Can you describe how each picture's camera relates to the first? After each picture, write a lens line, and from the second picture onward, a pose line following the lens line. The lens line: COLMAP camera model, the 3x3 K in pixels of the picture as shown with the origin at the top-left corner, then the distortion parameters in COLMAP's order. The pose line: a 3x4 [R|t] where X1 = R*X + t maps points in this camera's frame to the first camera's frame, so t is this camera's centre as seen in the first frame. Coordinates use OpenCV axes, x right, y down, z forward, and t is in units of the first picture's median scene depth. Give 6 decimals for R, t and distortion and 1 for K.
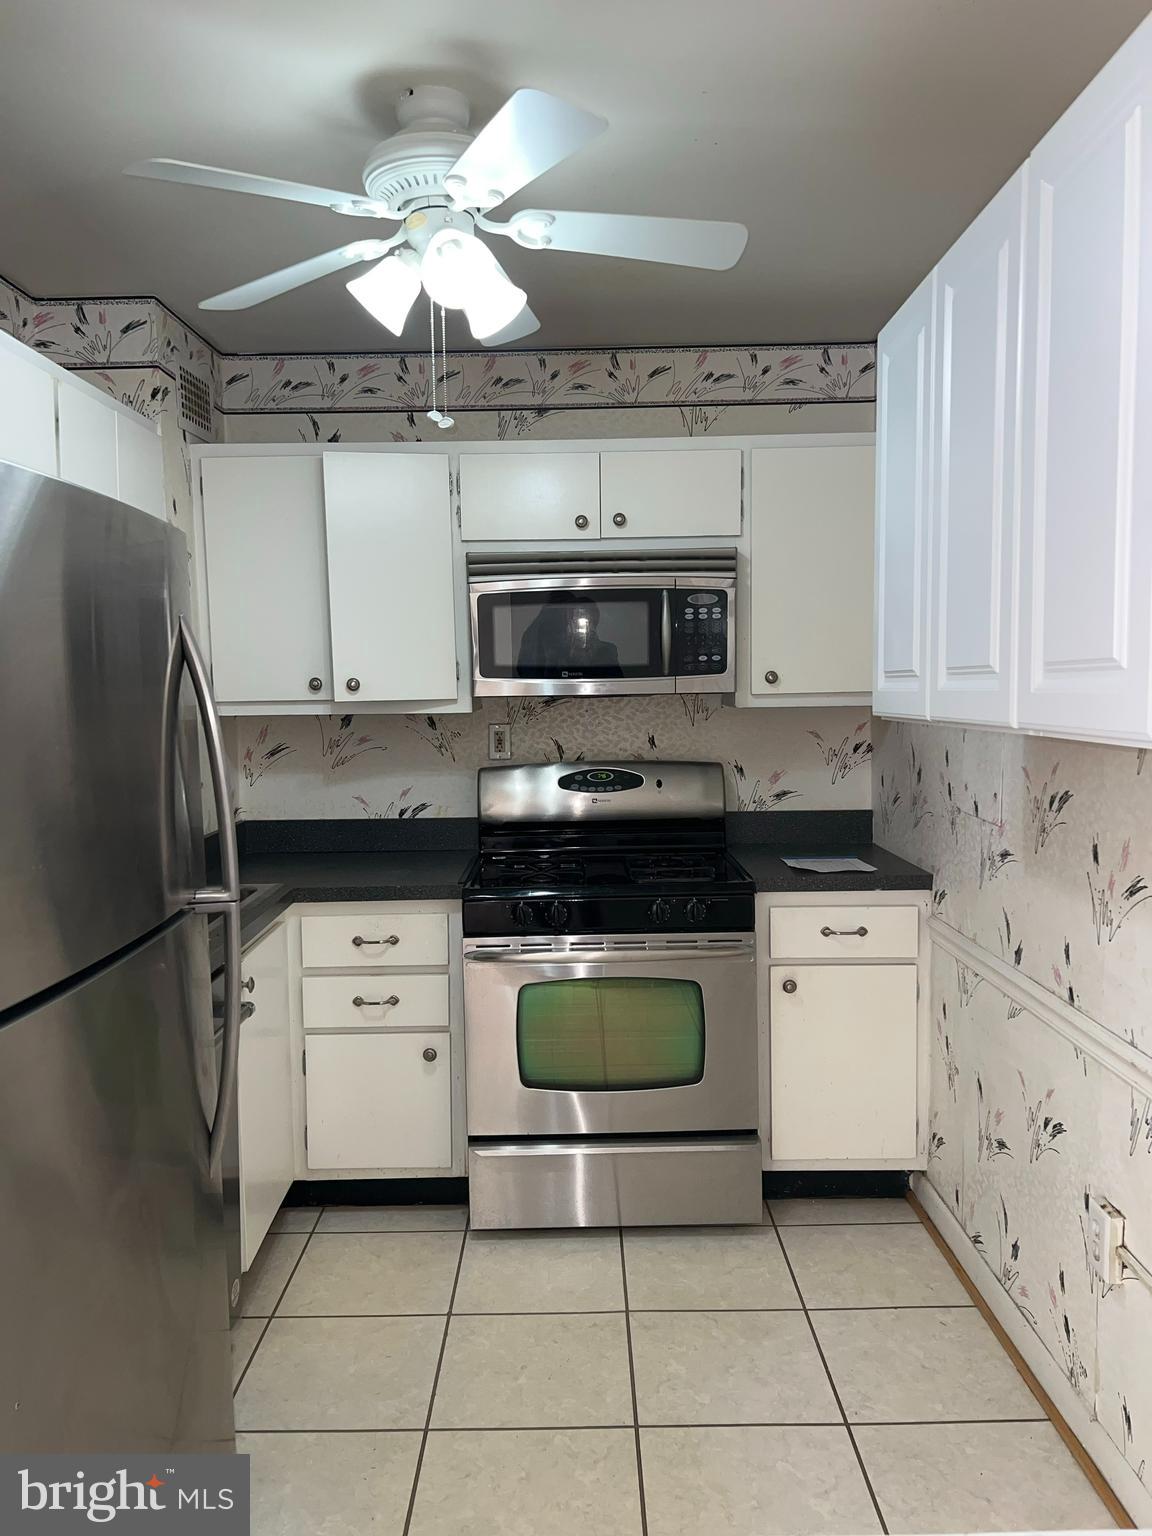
lens RADIAL K [[1148.5, 0, 569.8], [0, 1148.5, 769.4], [0, 0, 1]] dist [0.010135, 0.001581]
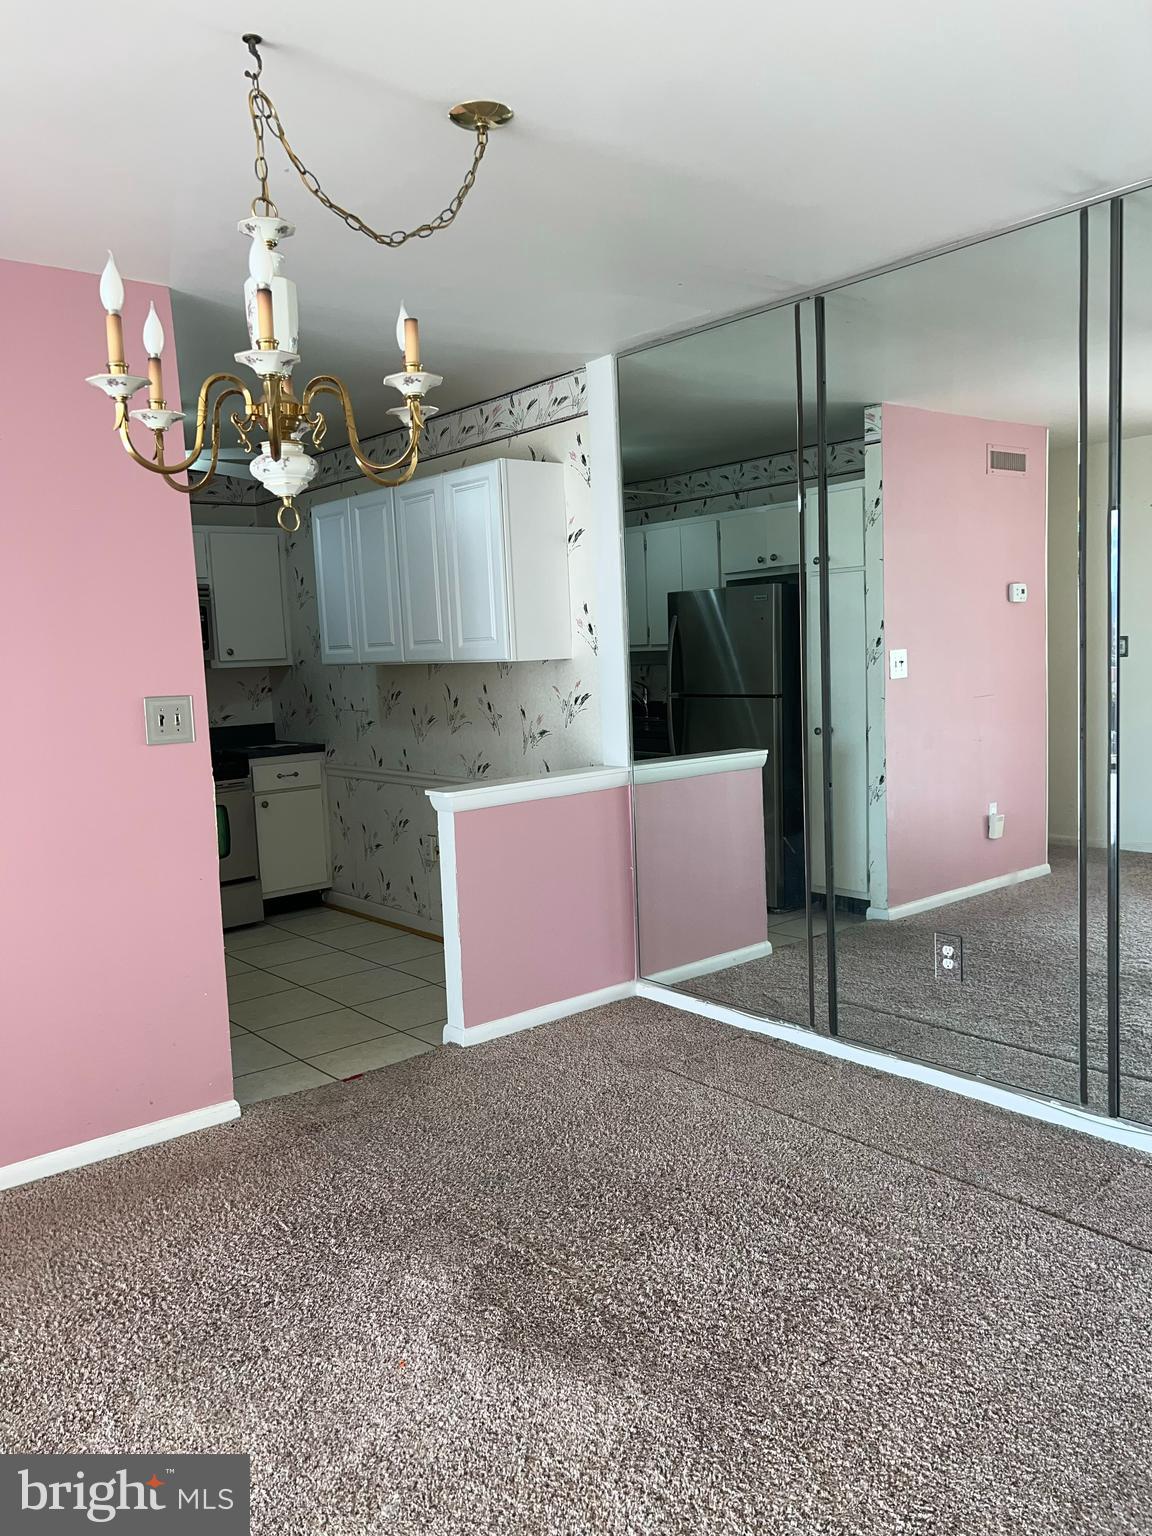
lens RADIAL K [[1148.5, 0, 574.6], [0, 1148.5, 768.9], [0, 0, 1]] dist [0.010135, 0.001581]
pose [[0.763915, -0.087535, 0.639352, -0.679403], [0.078587, 0.996002, 0.042467, 0.083083], [-0.640513, 0.017804, 0.767741, -0.901348]]
